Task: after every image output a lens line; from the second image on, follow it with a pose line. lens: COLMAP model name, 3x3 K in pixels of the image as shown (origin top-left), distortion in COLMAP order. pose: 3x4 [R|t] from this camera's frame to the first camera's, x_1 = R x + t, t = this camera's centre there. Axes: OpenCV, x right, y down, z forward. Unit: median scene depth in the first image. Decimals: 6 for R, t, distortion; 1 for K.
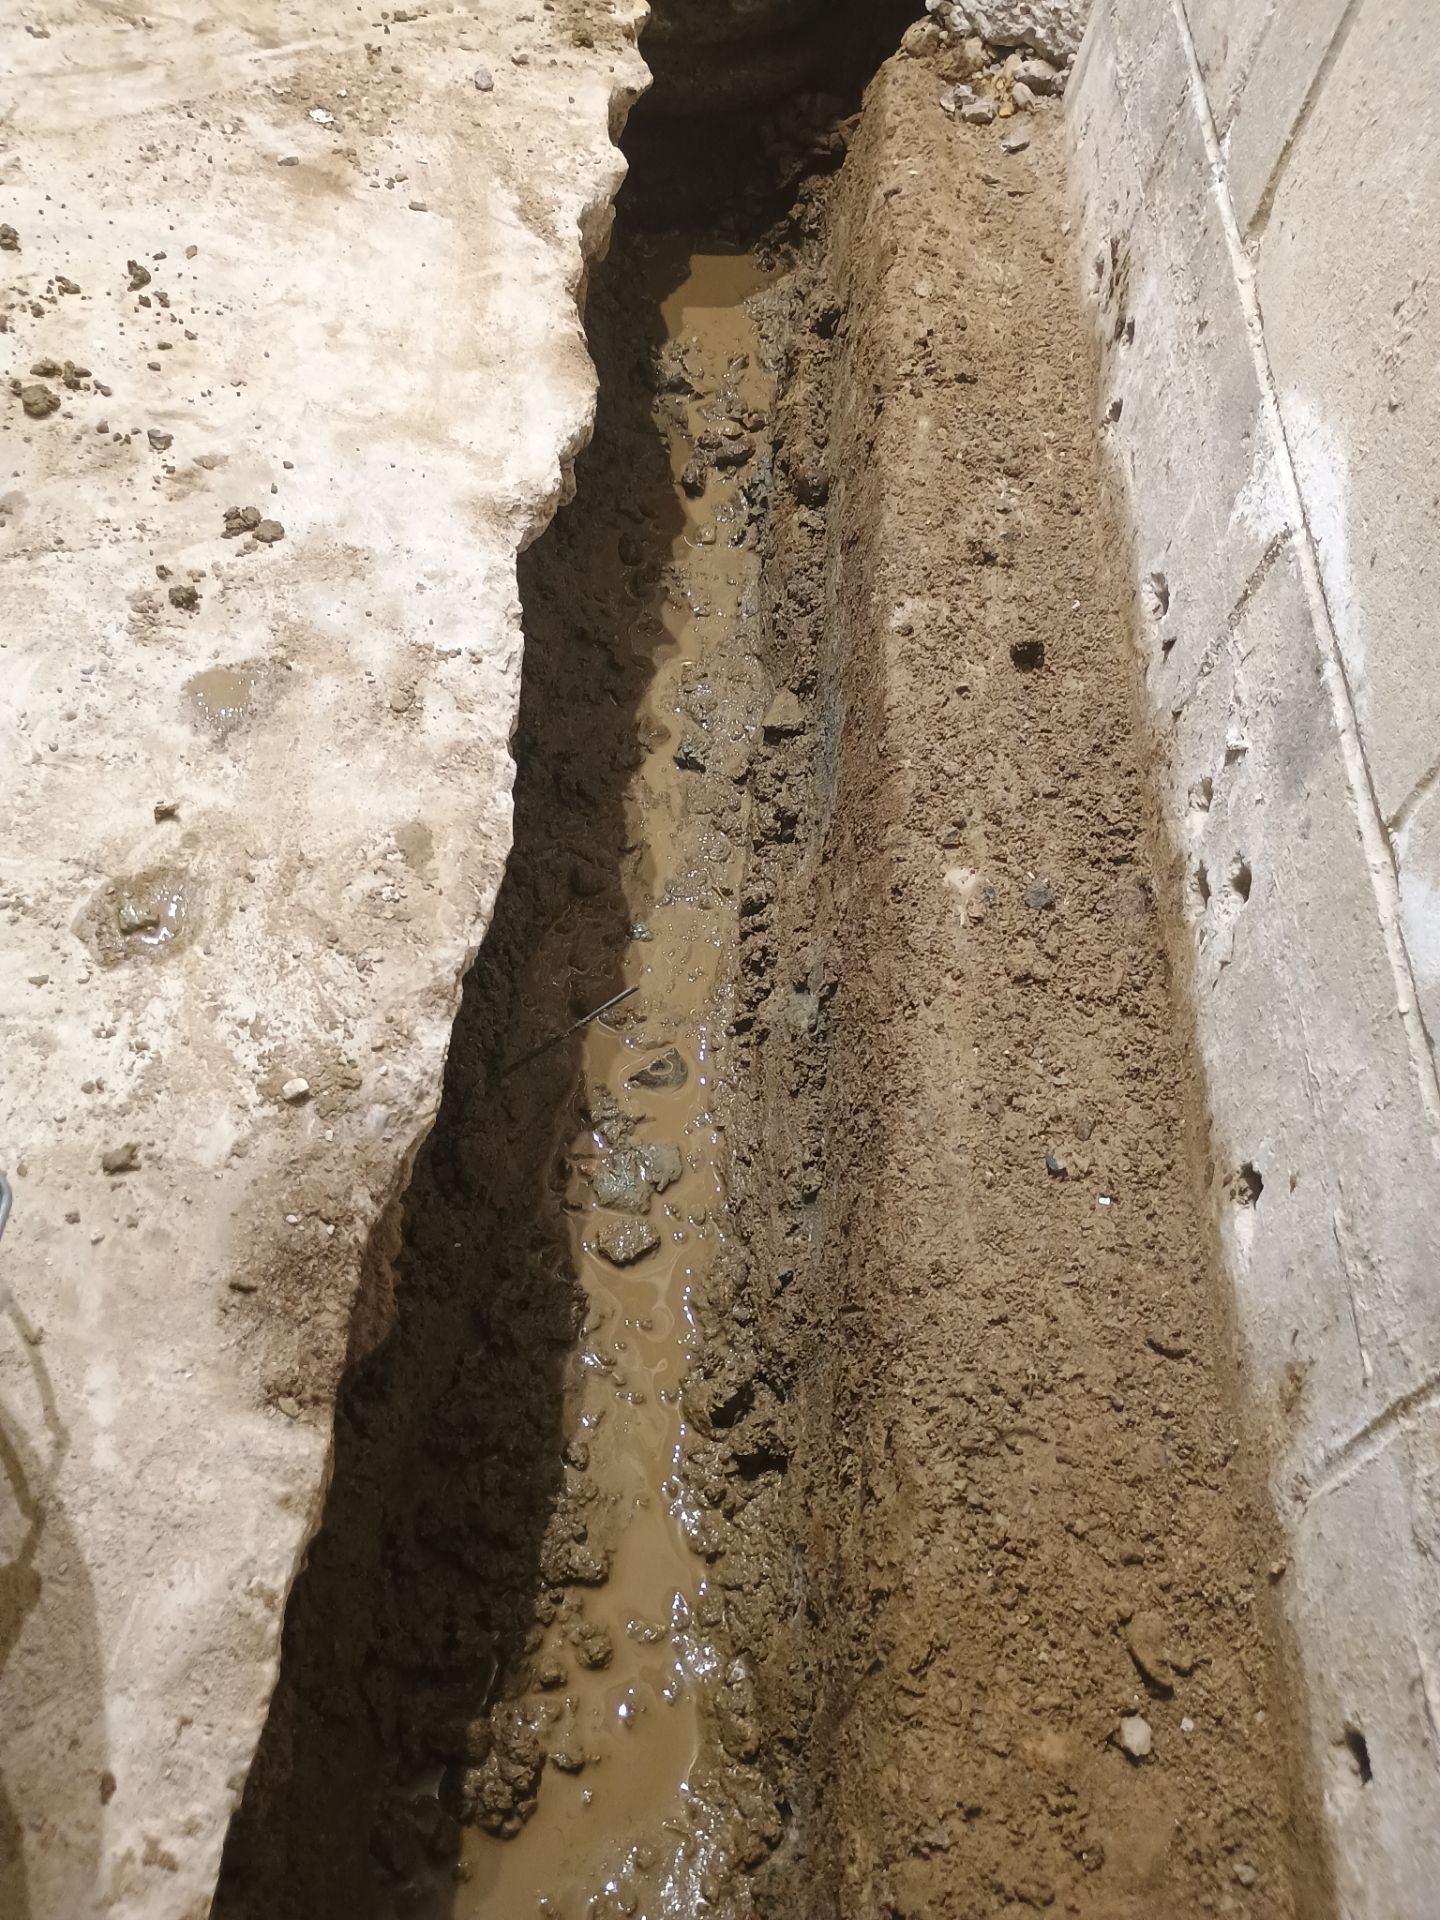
lens RADIAL K [[1653.4, 0, 648.7], [0, 1653.4, 940.7], [0, 0, 1]] dist [0.051431, -0.062078]
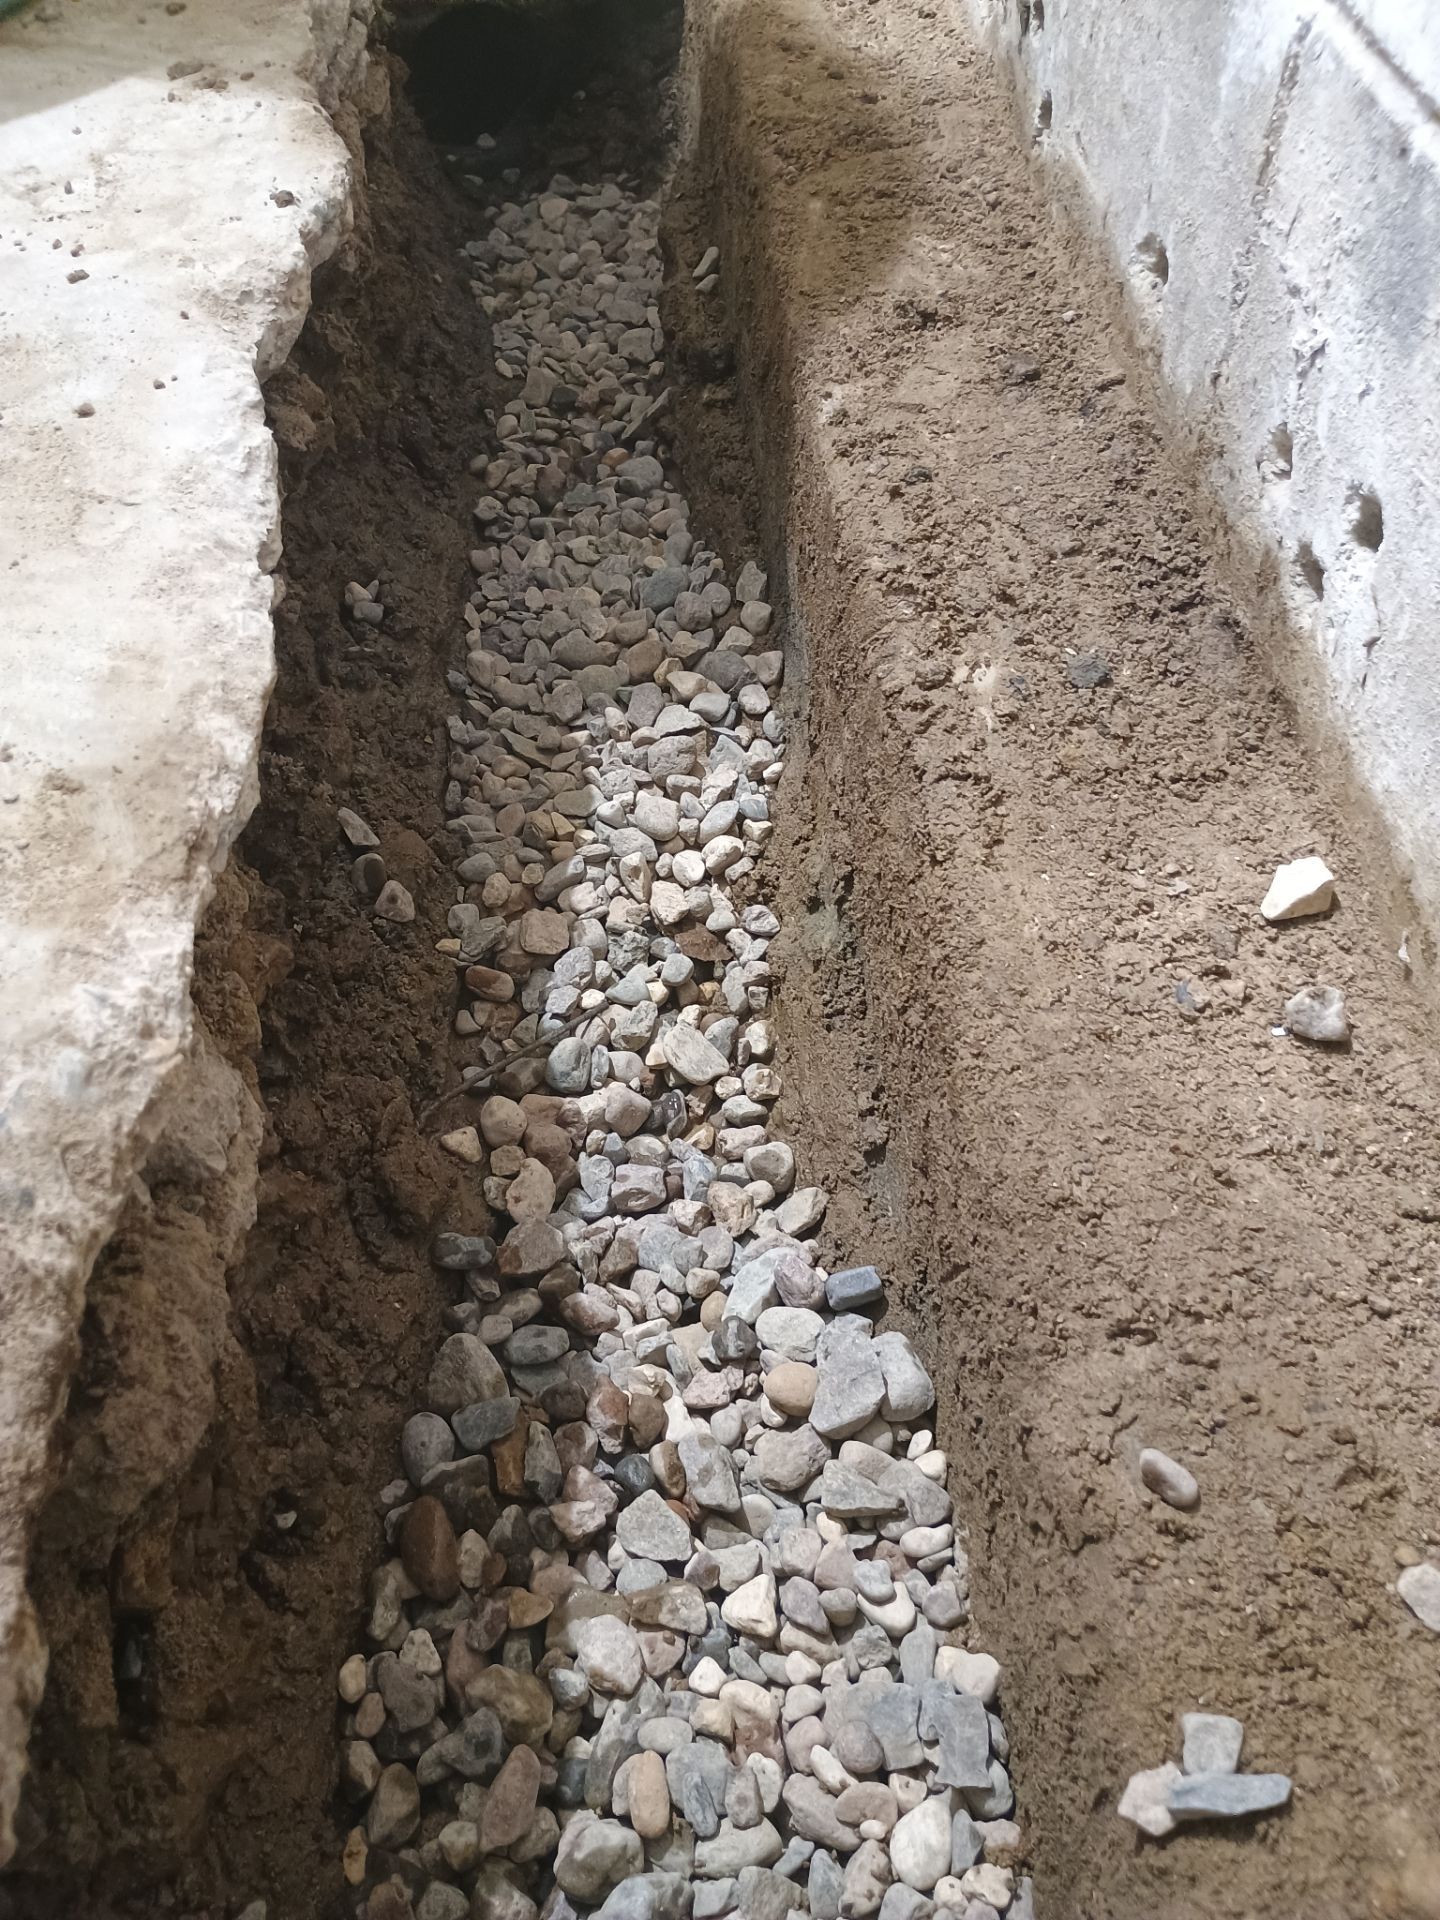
lens RADIAL K [[1739.5, 0, 632.4], [0, 1739.5, 956.2], [0, 0, 1]] dist [0.057731, -0.086686]
pose [[0.972957, -0.226826, -0.043640, 0.050555], [0.223997, 0.972650, -0.061459, 0.102130], [0.056387, 0.050021, 0.997155, 0.249662]]
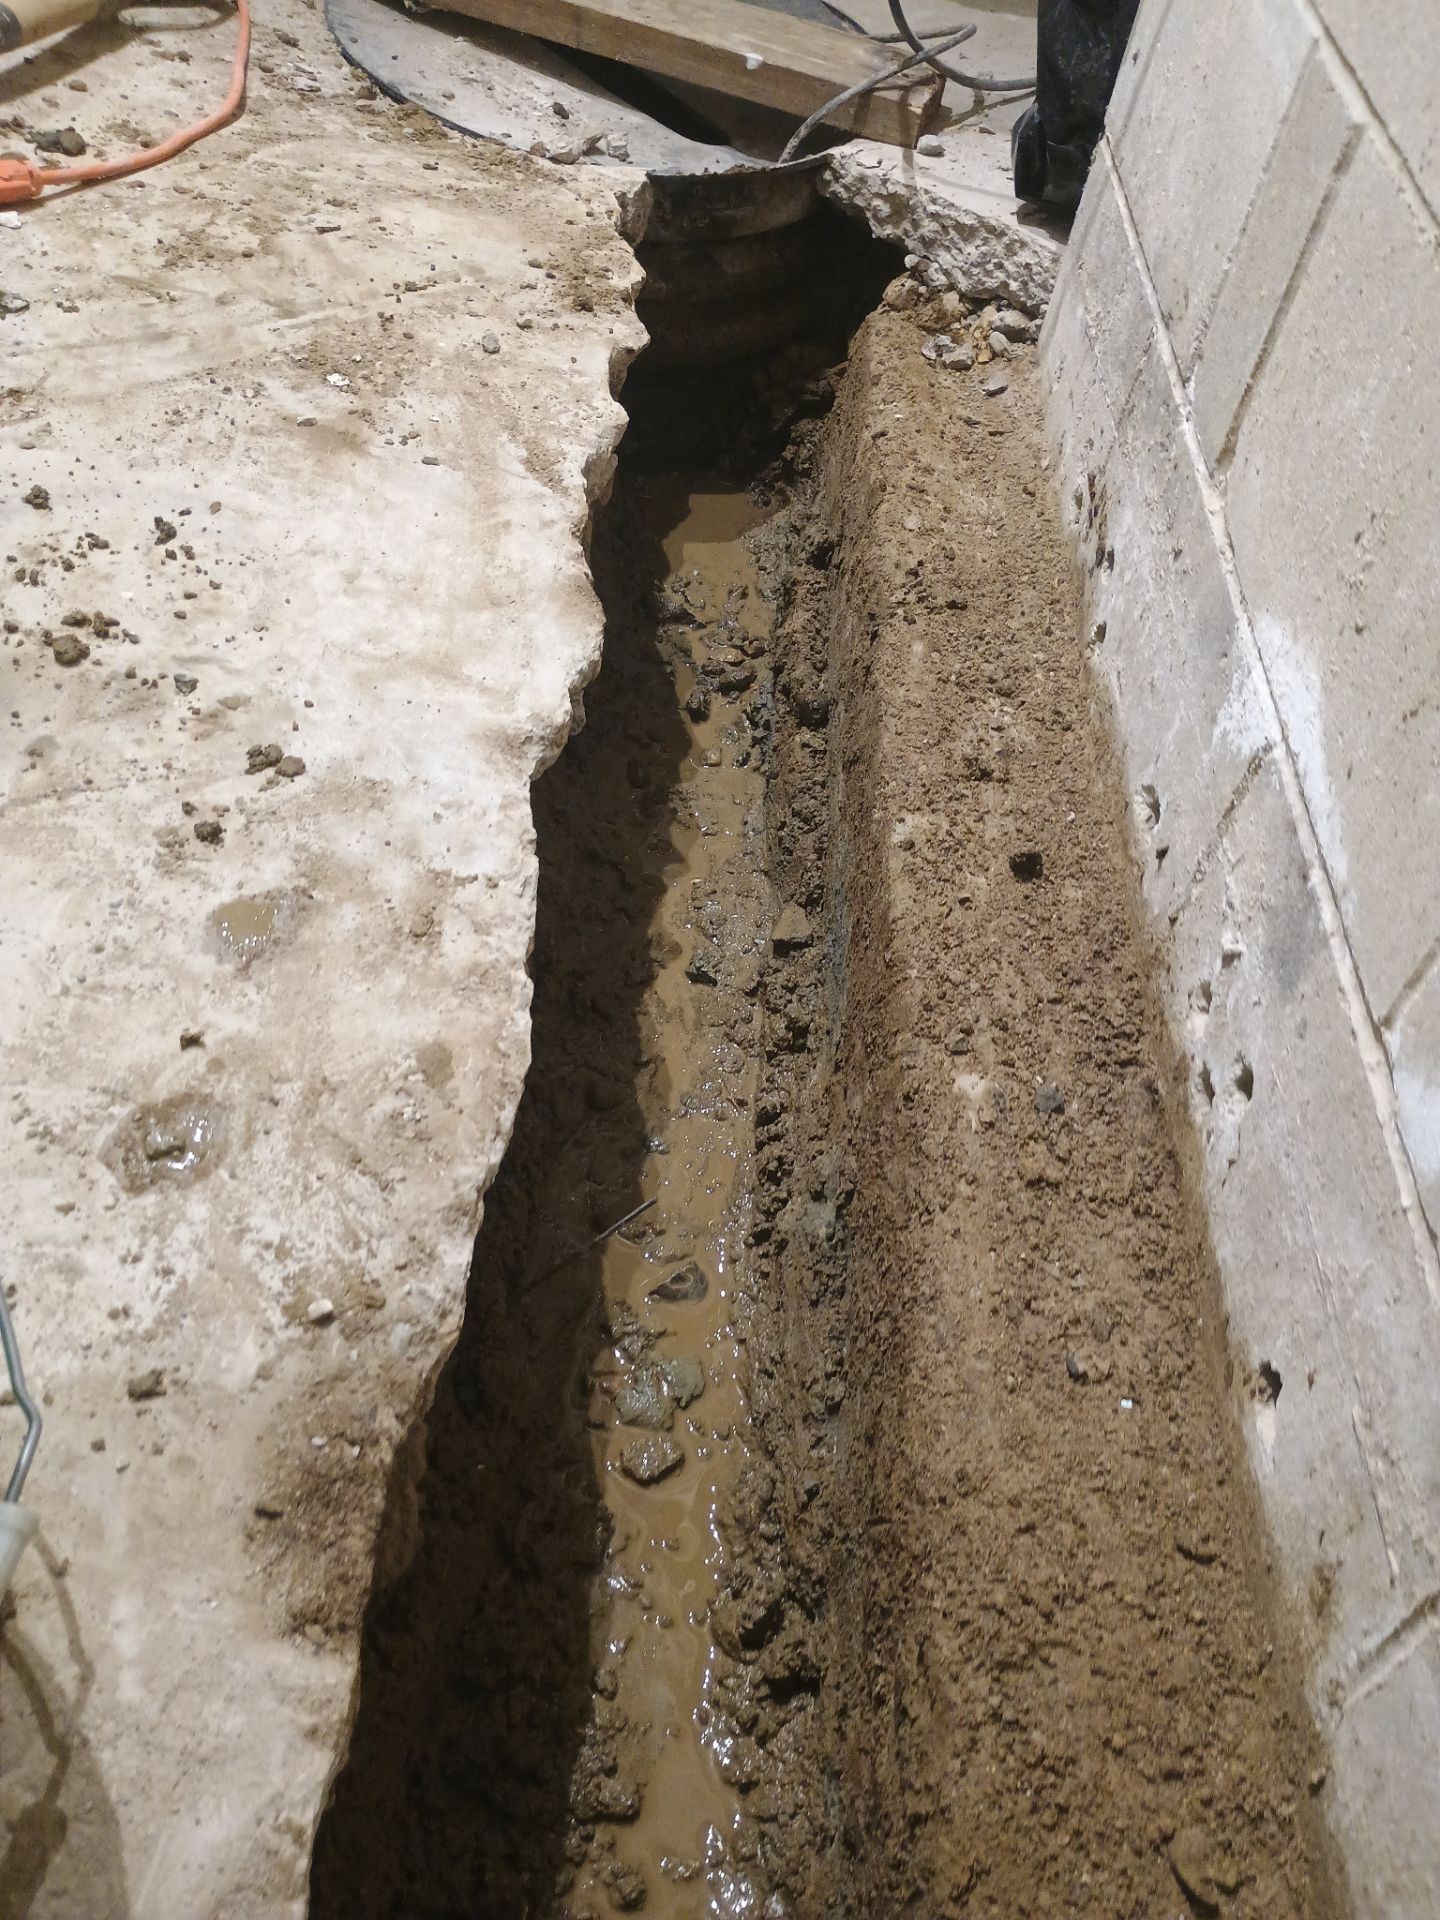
lens RADIAL K [[1652.1, 0, 671.0], [0, 1652.1, 995.1], [0, 0, 1]] dist [0.037027, -0.007946]
pose [[0.999694, -0.024025, 0.005825, -0.000219], [0.024469, 0.995205, -0.094700, -0.000474], [-0.003521, 0.094814, 0.995489, -0.017500]]
